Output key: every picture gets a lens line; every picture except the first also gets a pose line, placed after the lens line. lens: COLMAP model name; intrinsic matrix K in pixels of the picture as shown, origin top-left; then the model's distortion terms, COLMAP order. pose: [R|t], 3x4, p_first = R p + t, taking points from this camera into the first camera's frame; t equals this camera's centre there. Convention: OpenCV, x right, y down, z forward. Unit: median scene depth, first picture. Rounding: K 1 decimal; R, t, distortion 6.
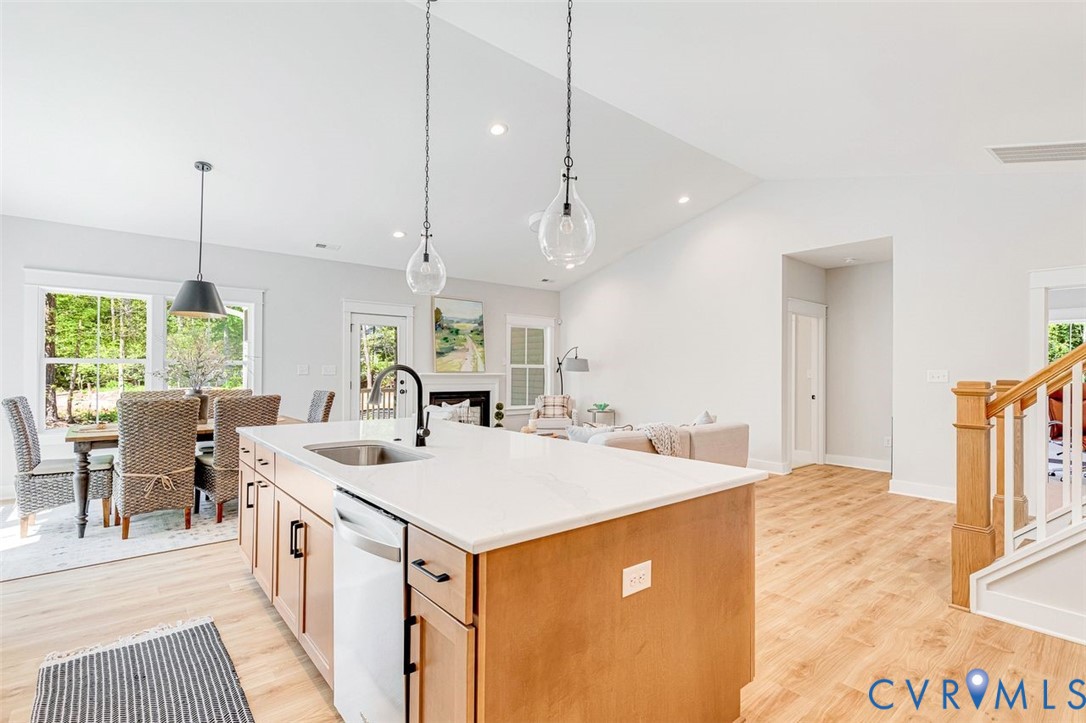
lens RADIAL K [[520.0, 0, 562.4], [0, 520.0, 366.3], [0, 0, 1]] dist [0.010463, -0.000107]
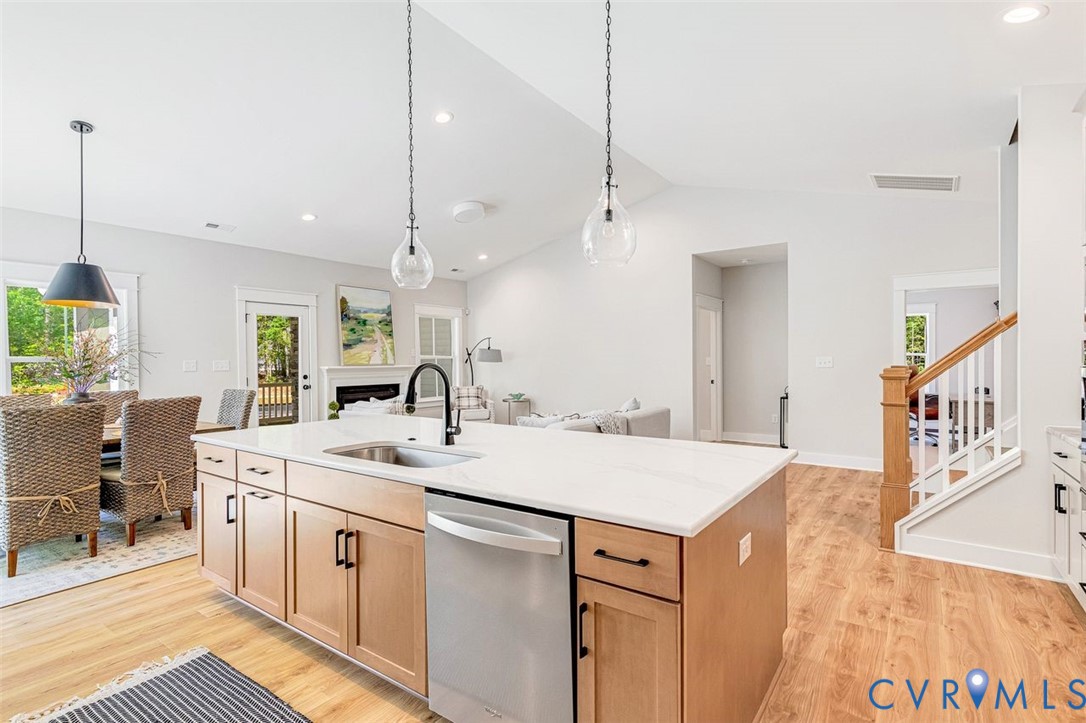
lens RADIAL K [[521.4, 0, 543.0], [0, 521.4, 361.5], [0, 0, 1]] dist [0.010483, 0.000069]
pose [[0.970395, -0.016559, 0.240955, -0.210737], [0.012900, 0.999776, 0.016756, -0.011990], [-0.241178, -0.013152, 0.970392, -0.003938]]
